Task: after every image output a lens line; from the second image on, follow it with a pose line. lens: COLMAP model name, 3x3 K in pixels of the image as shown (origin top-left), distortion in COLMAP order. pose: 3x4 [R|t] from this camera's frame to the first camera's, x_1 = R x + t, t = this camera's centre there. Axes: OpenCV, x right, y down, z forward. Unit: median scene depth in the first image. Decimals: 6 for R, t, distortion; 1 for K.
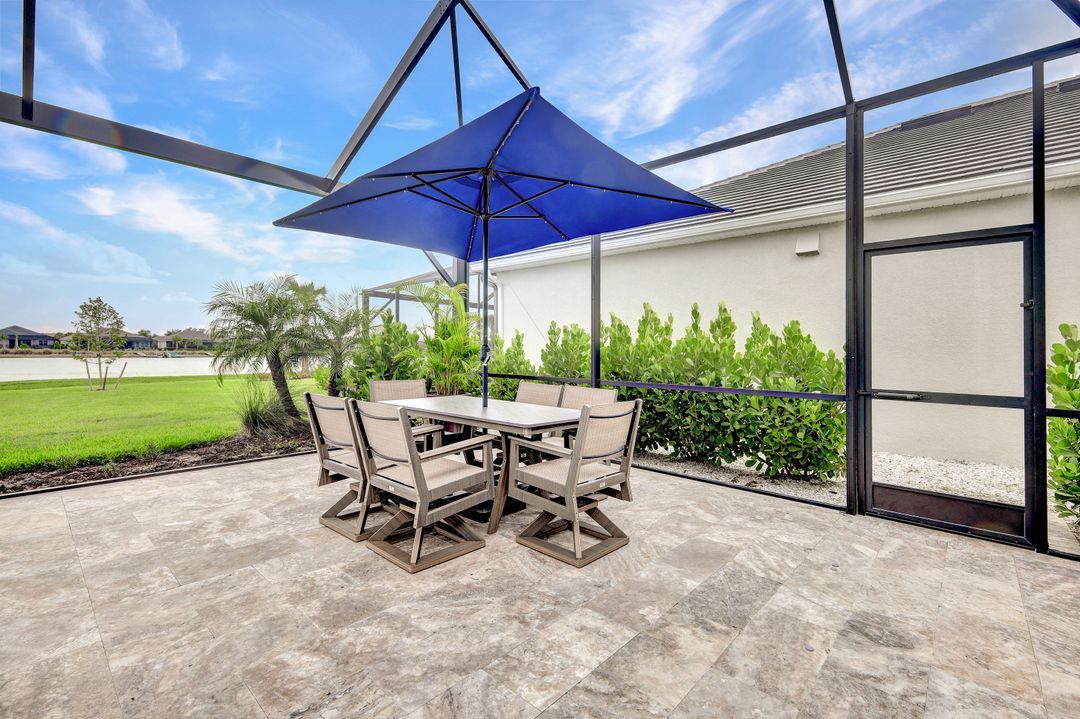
lens RADIAL K [[467.8, 0, 542.9], [0, 467.8, 344.9], [0, 0, 1]] dist [0.003211, 0.000601]
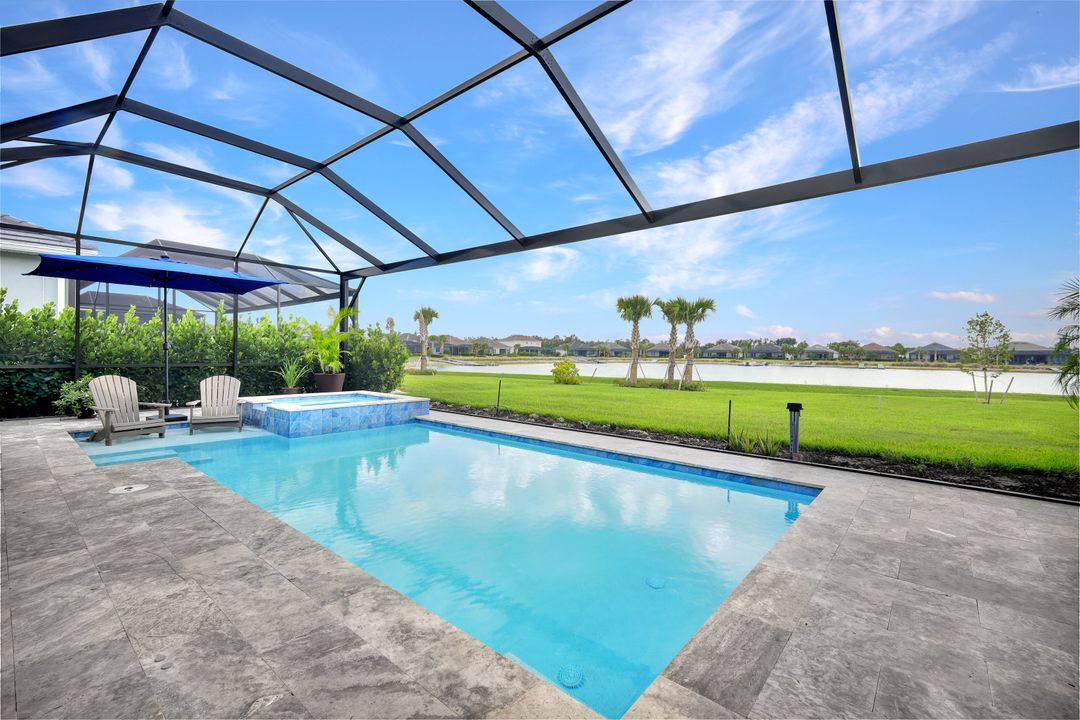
lens RADIAL K [[471.4, 0, 545.0], [0, 471.4, 358.1], [0, 0, 1]] dist [0.000200, 0.000135]
pose [[0.034514, -0.000483, -0.999404, 0.279543], [-0.001845, 0.999998, -0.000547, 0.010856], [0.999403, 0.001863, 0.034513, 0.156270]]
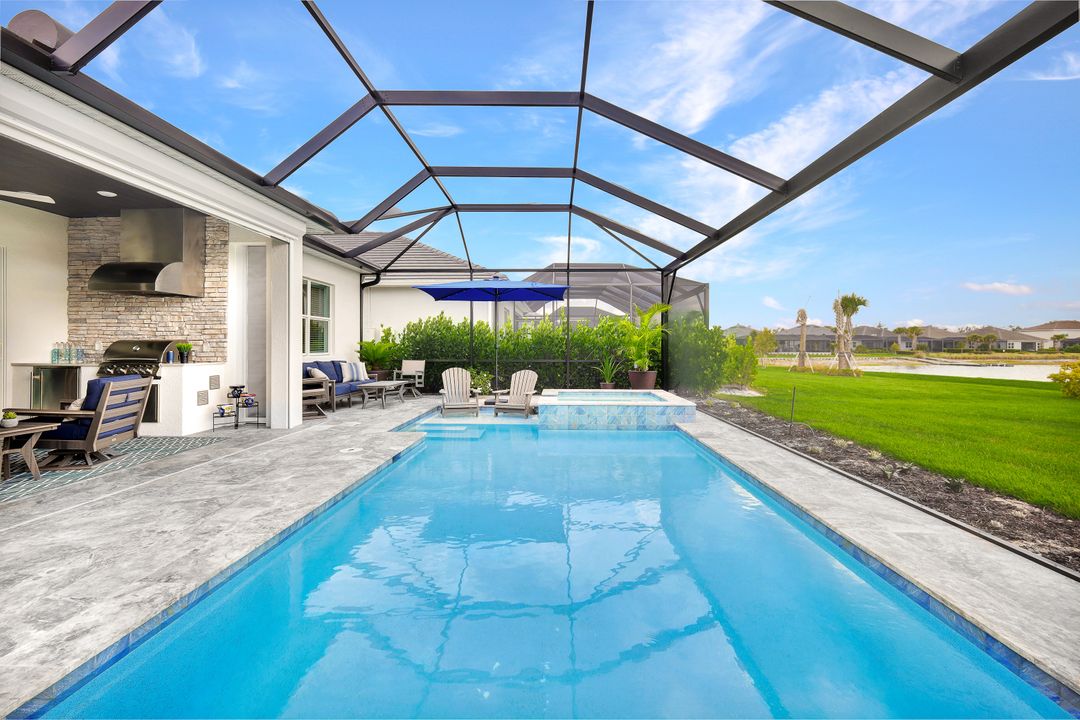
lens RADIAL K [[468.1, 0, 543.0], [0, 468.1, 345.0], [0, 0, 1]] dist [-0.000770, 0.000253]
pose [[-0.763524, -0.015099, -0.645602, -0.680480], [-0.003385, 0.999806, -0.019380, 0.001972], [0.645770, -0.012612, -0.763428, 1.111456]]
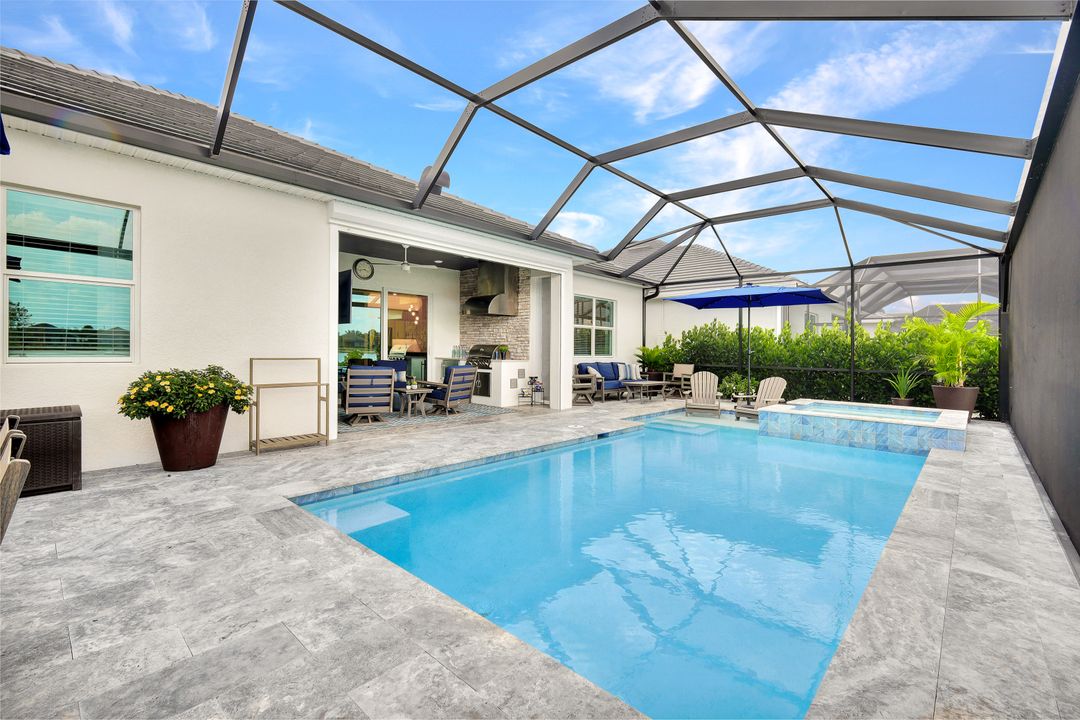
lens RADIAL K [[470.2, 0, 549.8], [0, 470.2, 353.9], [0, 0, 1]] dist [0.002857, 0.000432]
pose [[-0.999614, -0.027750, -0.001050, -1.262711], [-0.027749, 0.999615, -0.000841, 0.001182], [0.001073, -0.000811, -0.999999, 1.887728]]
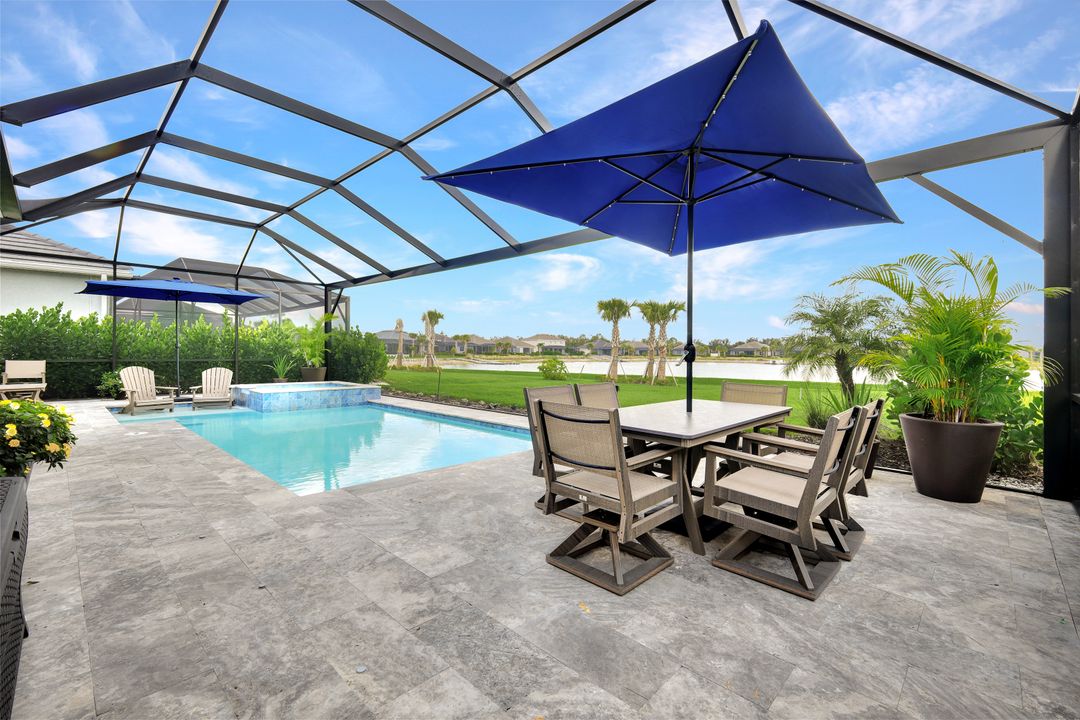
lens RADIAL K [[470.2, 0, 549.8], [0, 470.2, 353.9], [0, 0, 1]] dist [0.002857, 0.000432]
pose [[-0.014734, -0.007501, -0.999863, 1.217270], [-0.000036, 0.999972, -0.007502, 0.042954], [0.999891, -0.000074, -0.014734, 1.141422]]
